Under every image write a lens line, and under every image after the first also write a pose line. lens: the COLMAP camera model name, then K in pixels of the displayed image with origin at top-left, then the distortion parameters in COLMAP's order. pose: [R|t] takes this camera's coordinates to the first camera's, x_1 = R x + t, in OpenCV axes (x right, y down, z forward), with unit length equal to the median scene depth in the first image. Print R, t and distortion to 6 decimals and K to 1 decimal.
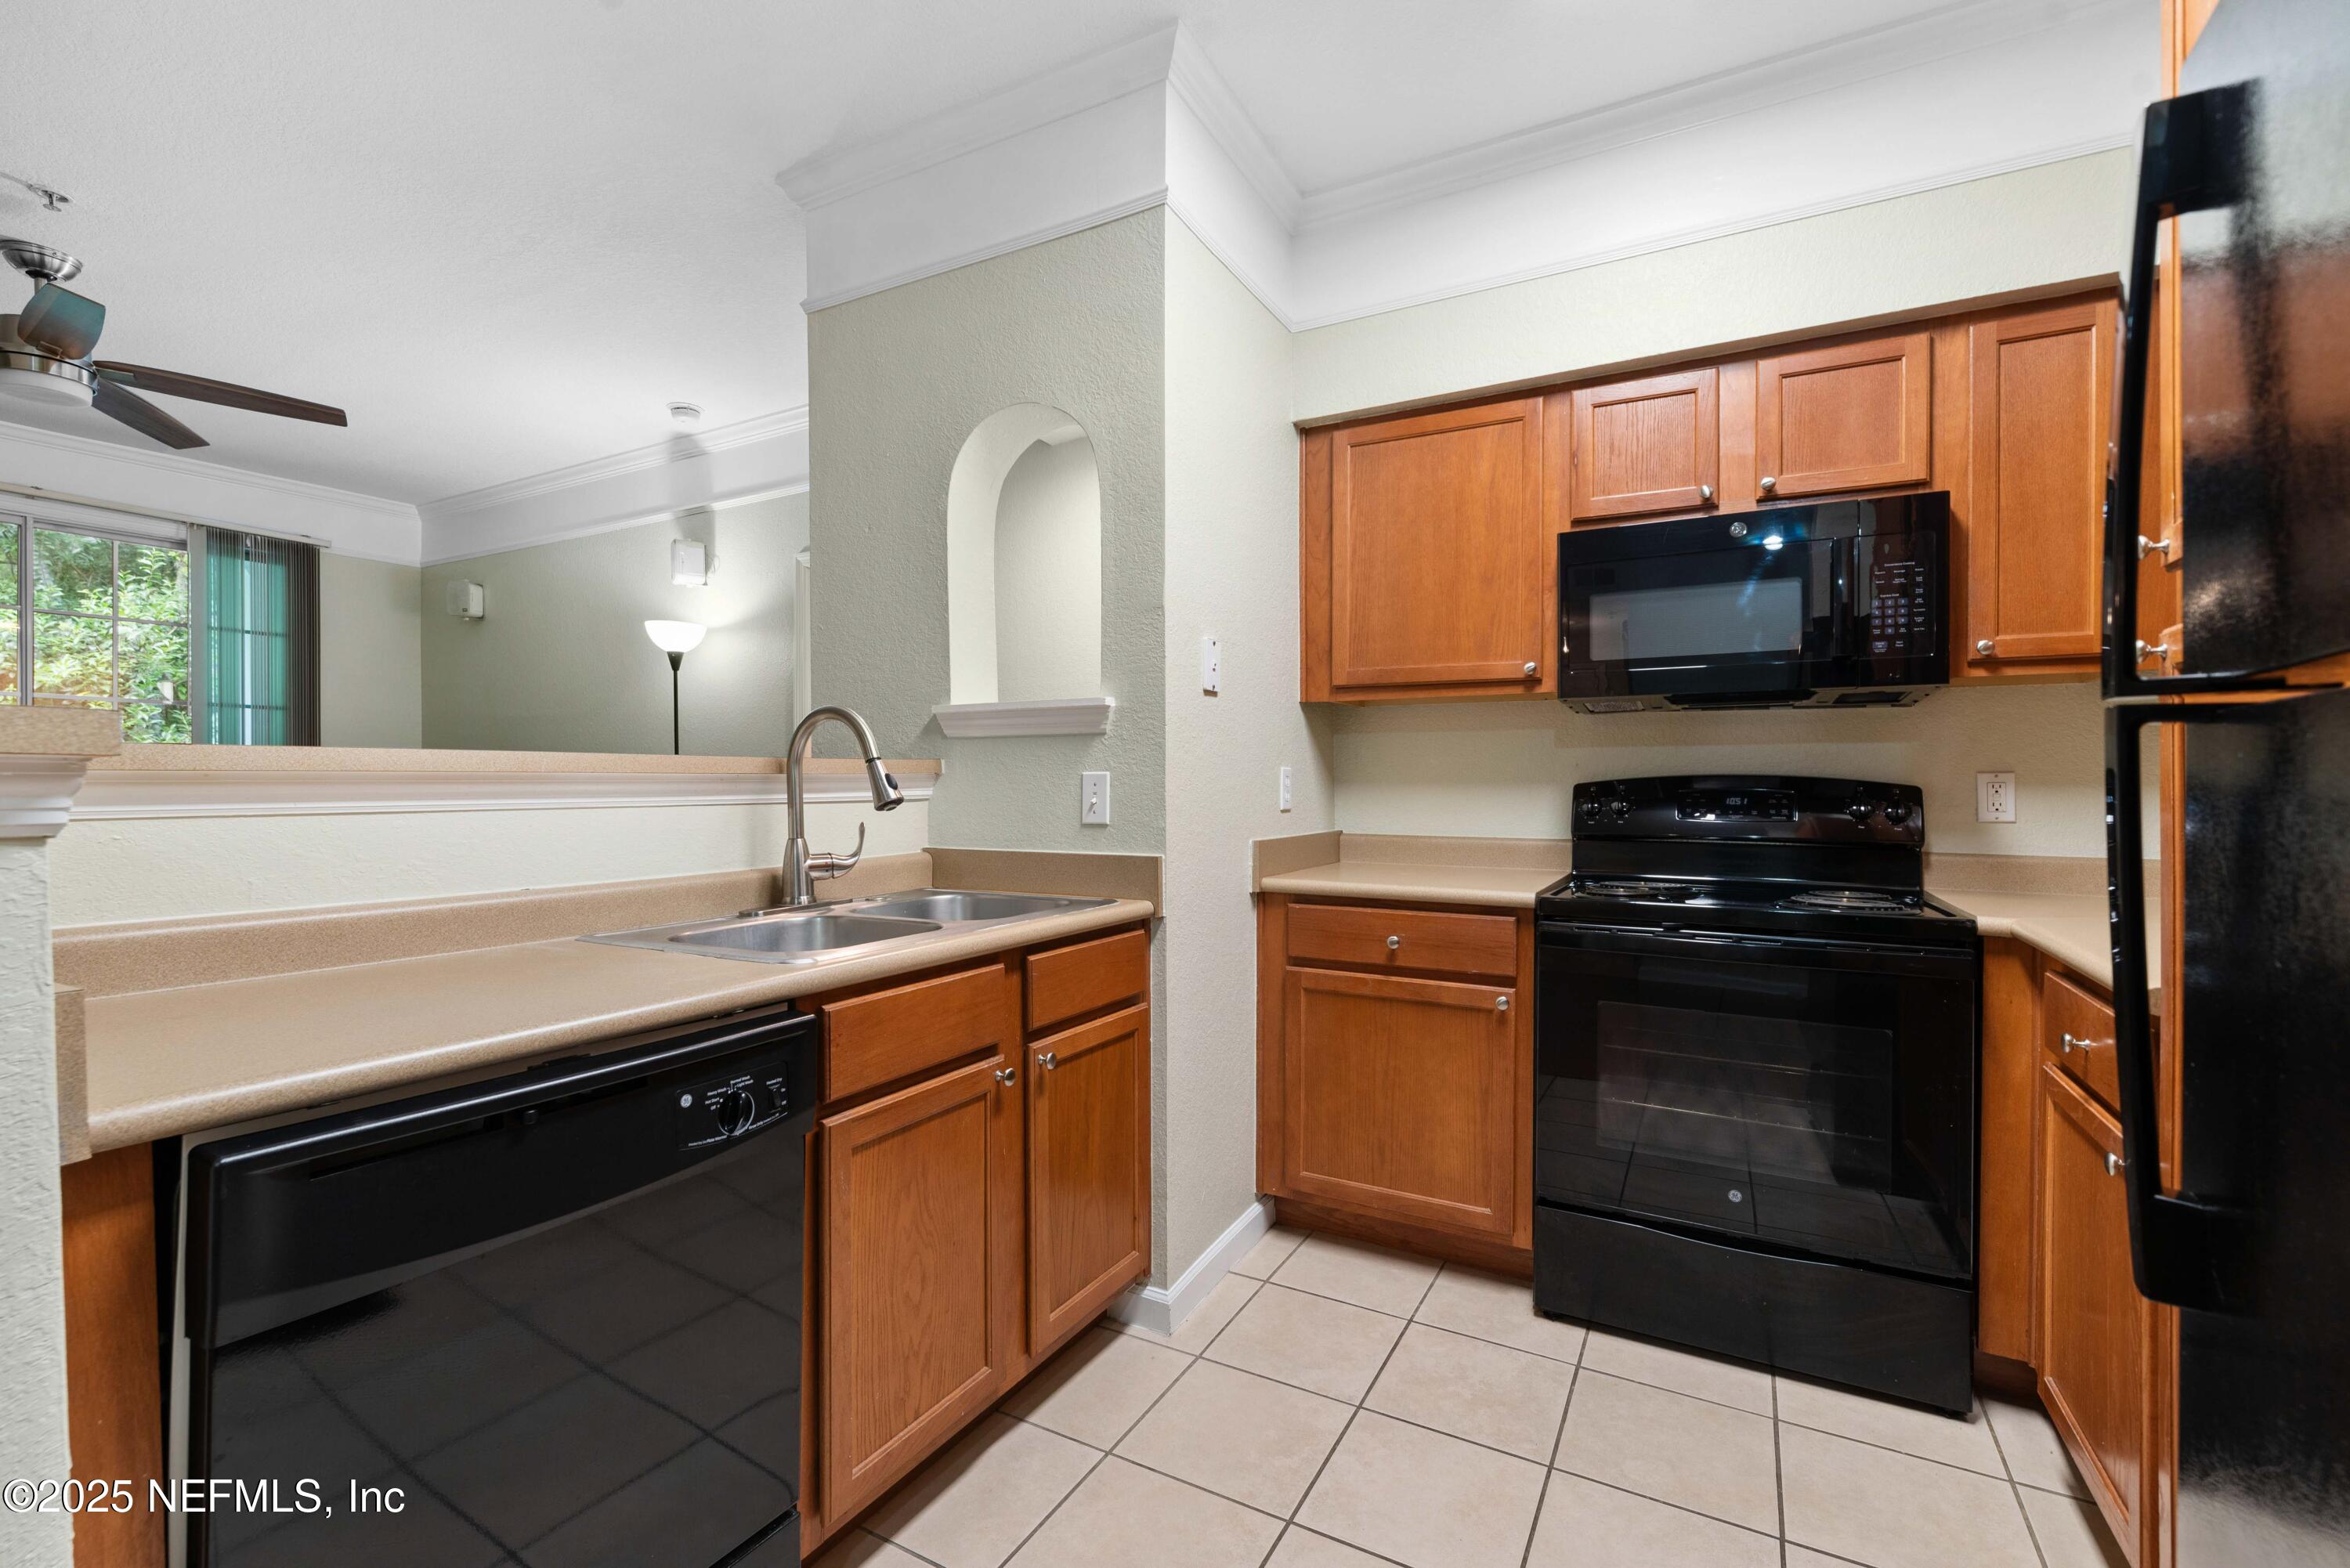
lens RADIAL K [[1013.2, 0, 1167.9], [0, 1013.2, 785.8], [0, 0, 1]] dist [-0.000798, 0.000022]
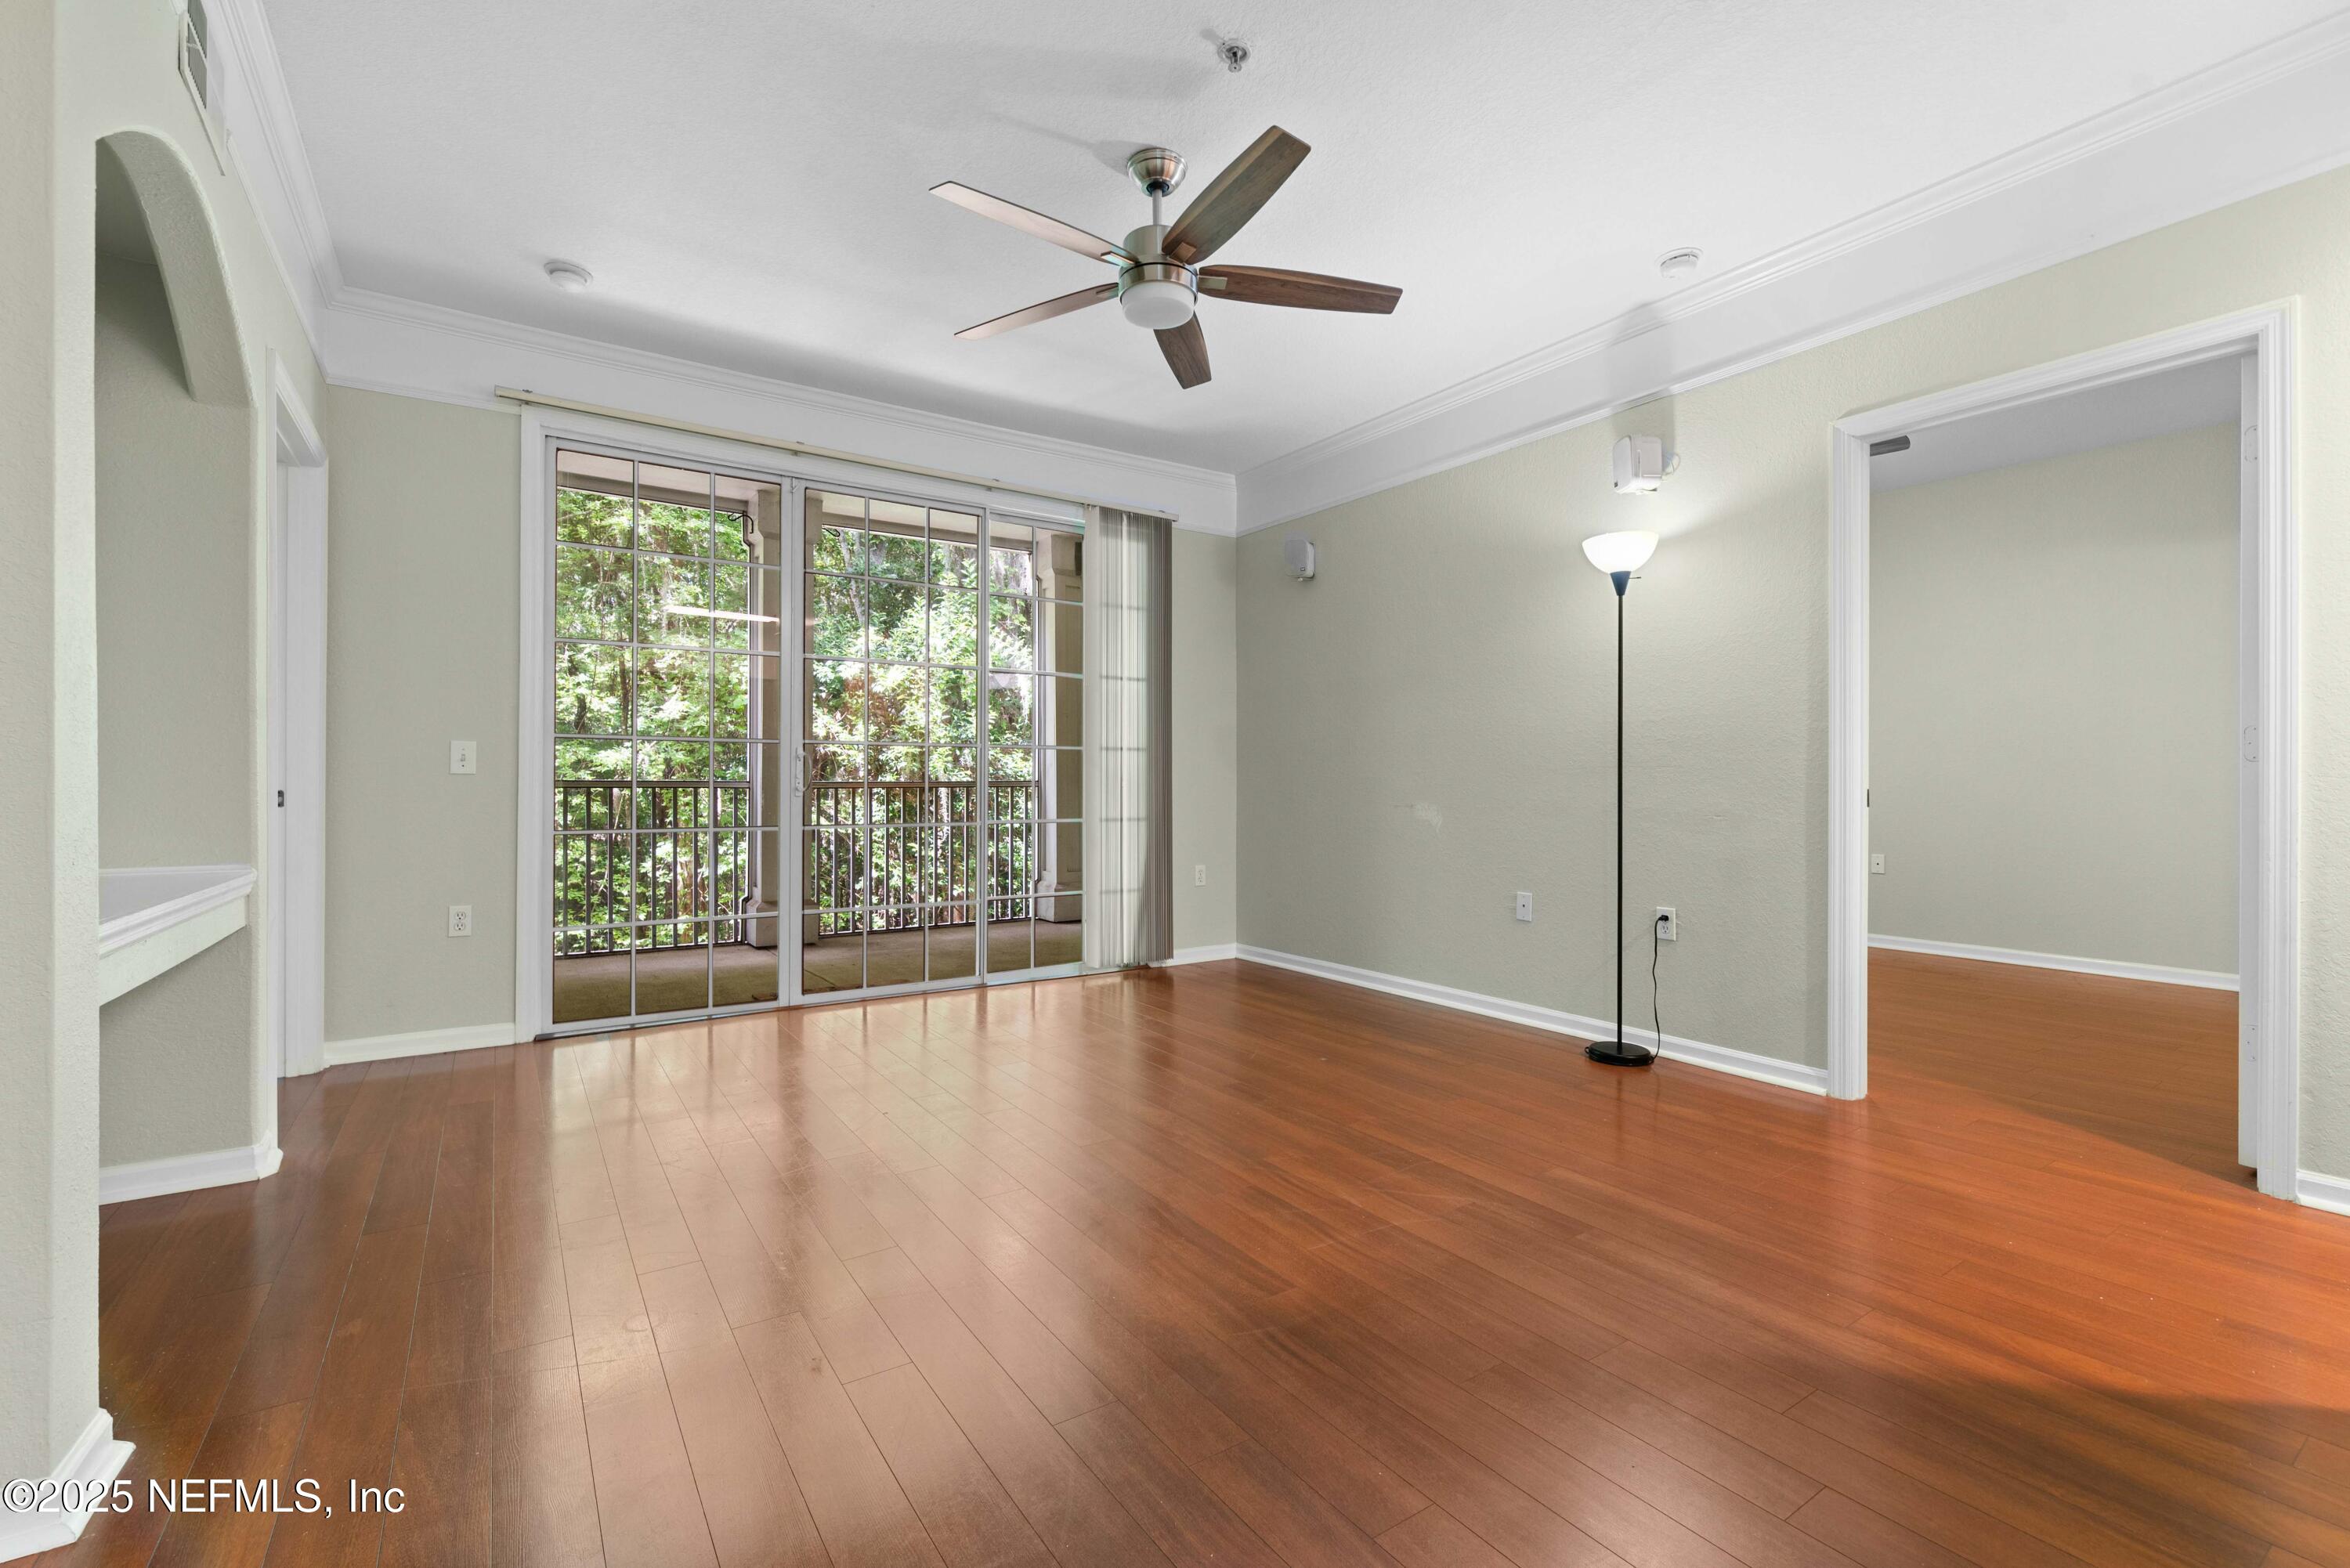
lens RADIAL K [[1013.2, 0, 1179.2], [0, 1013.2, 781.7], [0, 0, 1]] dist [-0.000798, 0.000022]
pose [[0.889888, -0.002610, -0.456172, -0.853783], [0.000035, 0.999984, -0.005655, 0.080518], [0.456180, 0.005016, 0.889874, 0.214071]]
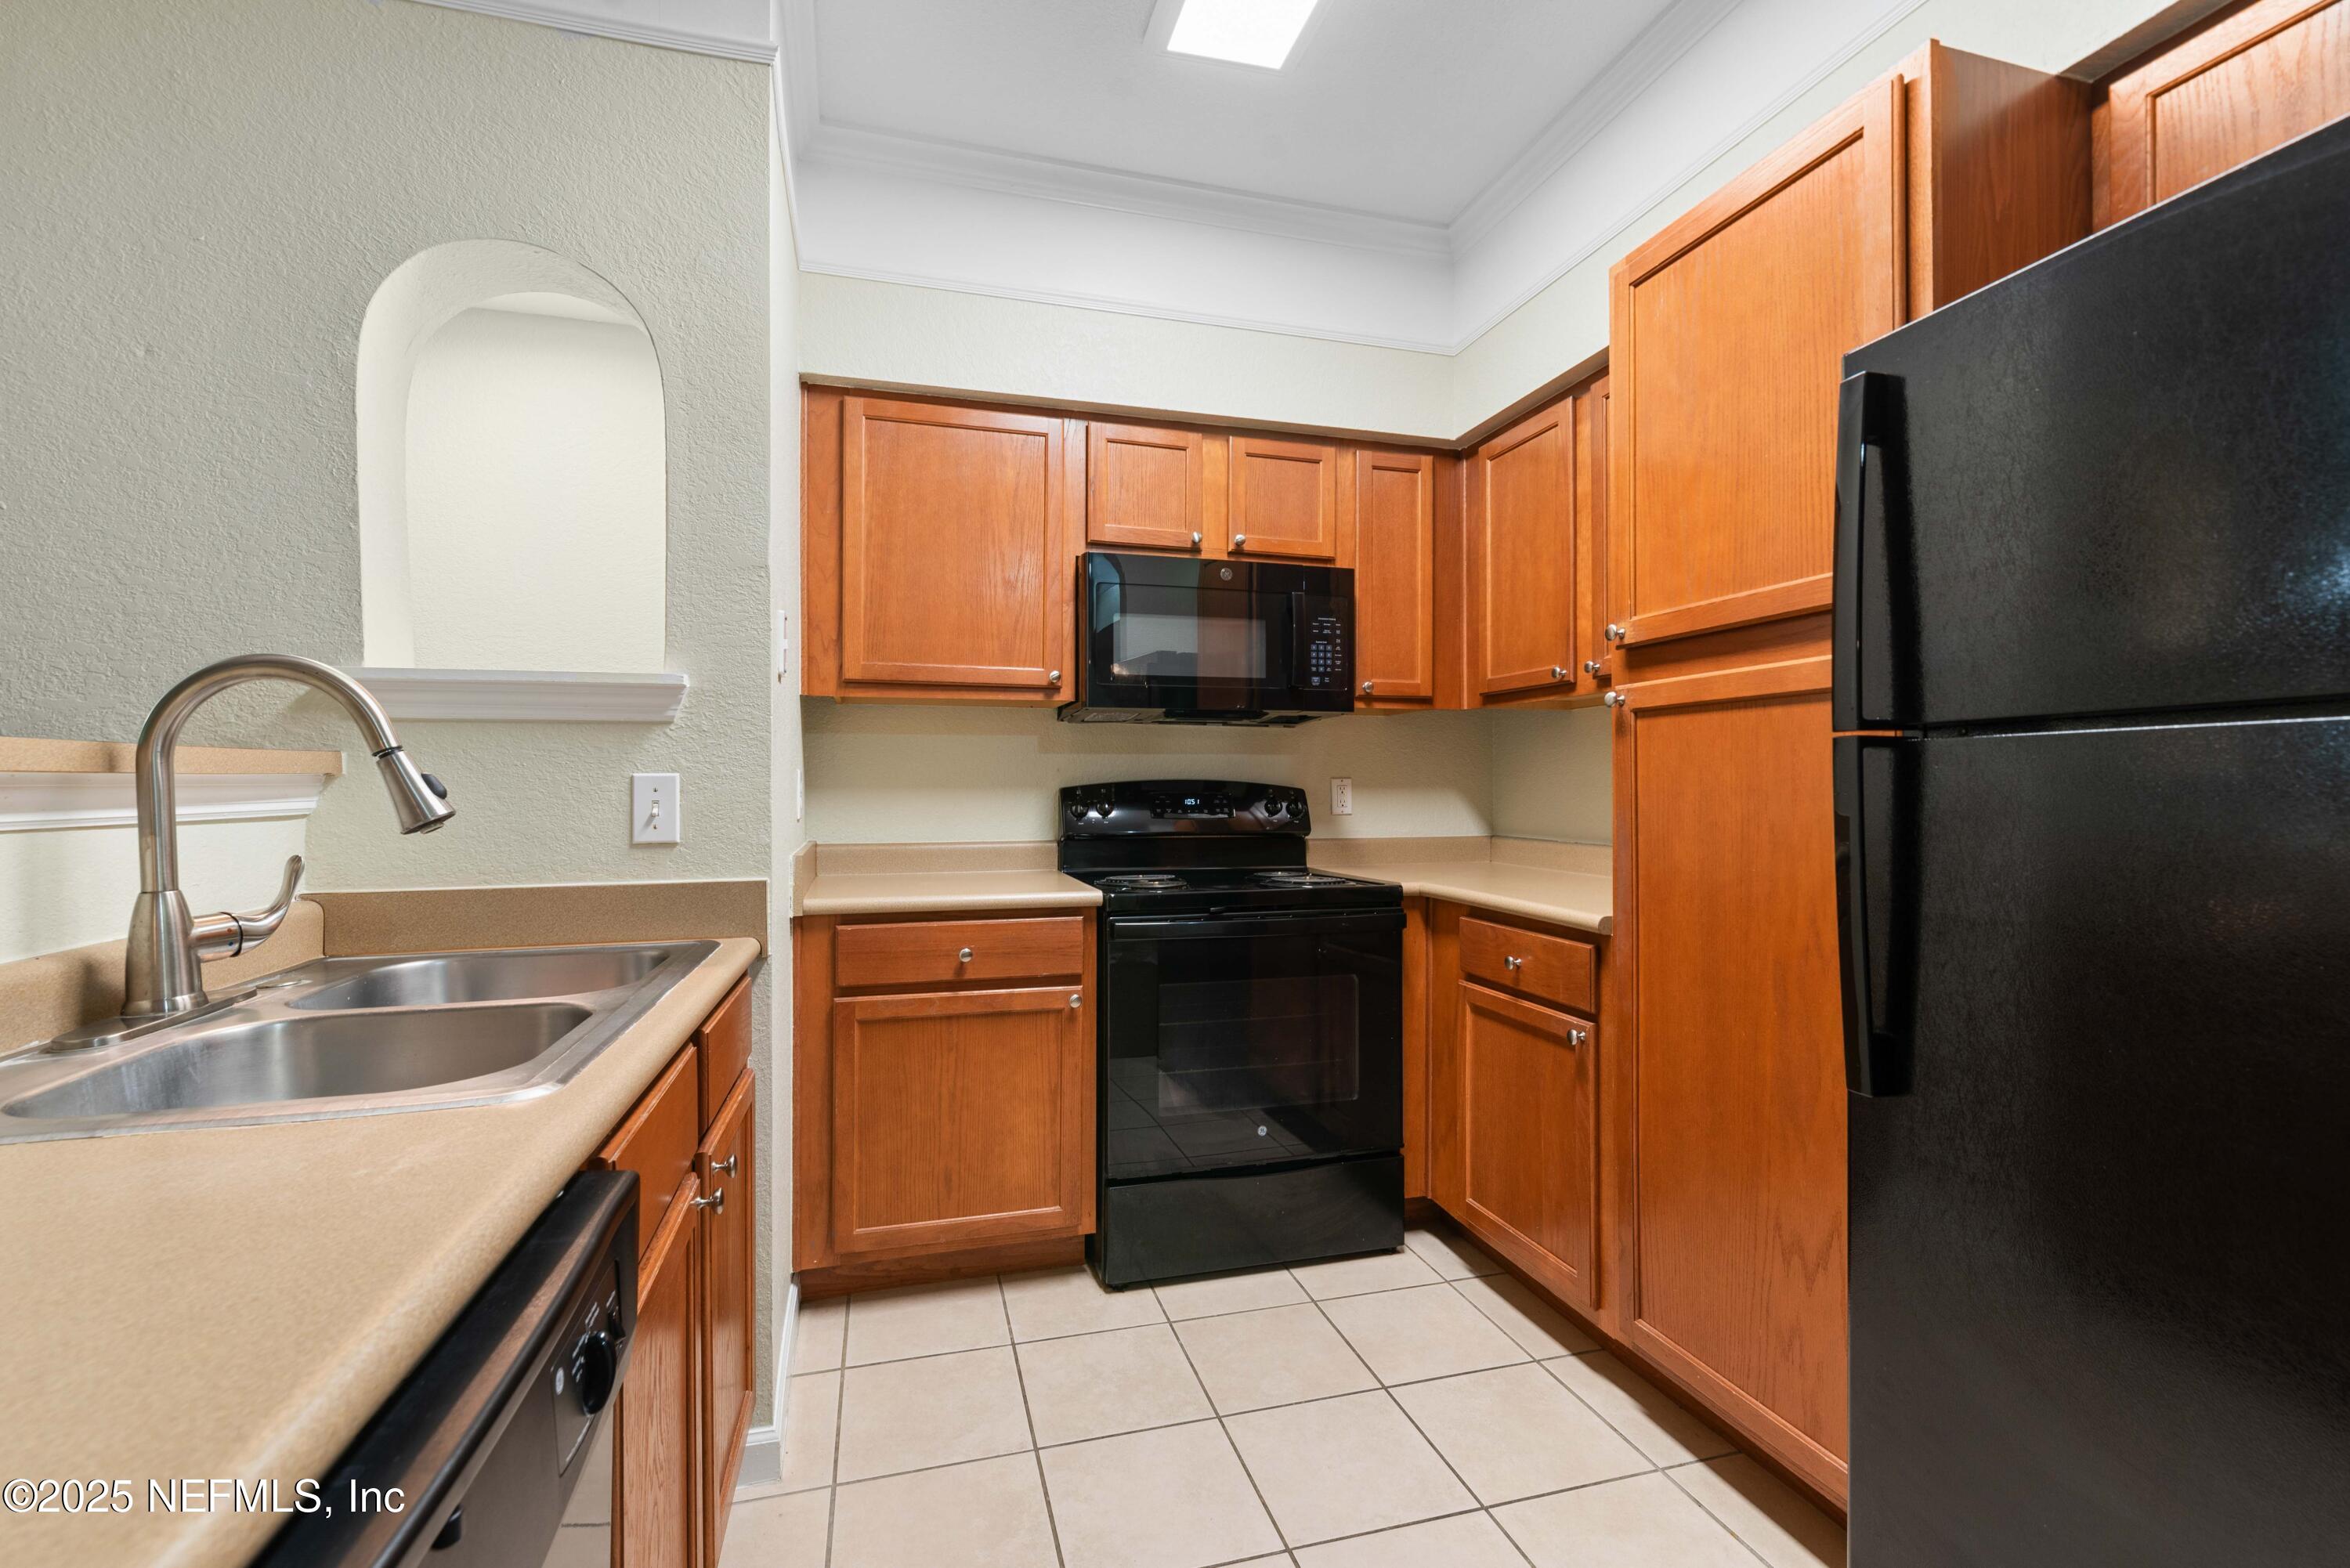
lens RADIAL K [[1013.2, 0, 1171.1], [0, 1013.2, 781.1], [0, 0, 1]] dist [-0.000798, 0.000022]
pose [[0.708649, 0.001500, 0.705560, -0.319405], [0.005517, 0.999955, -0.007666, 0.000009], [-0.705540, 0.009325, 0.708609, 0.196410]]
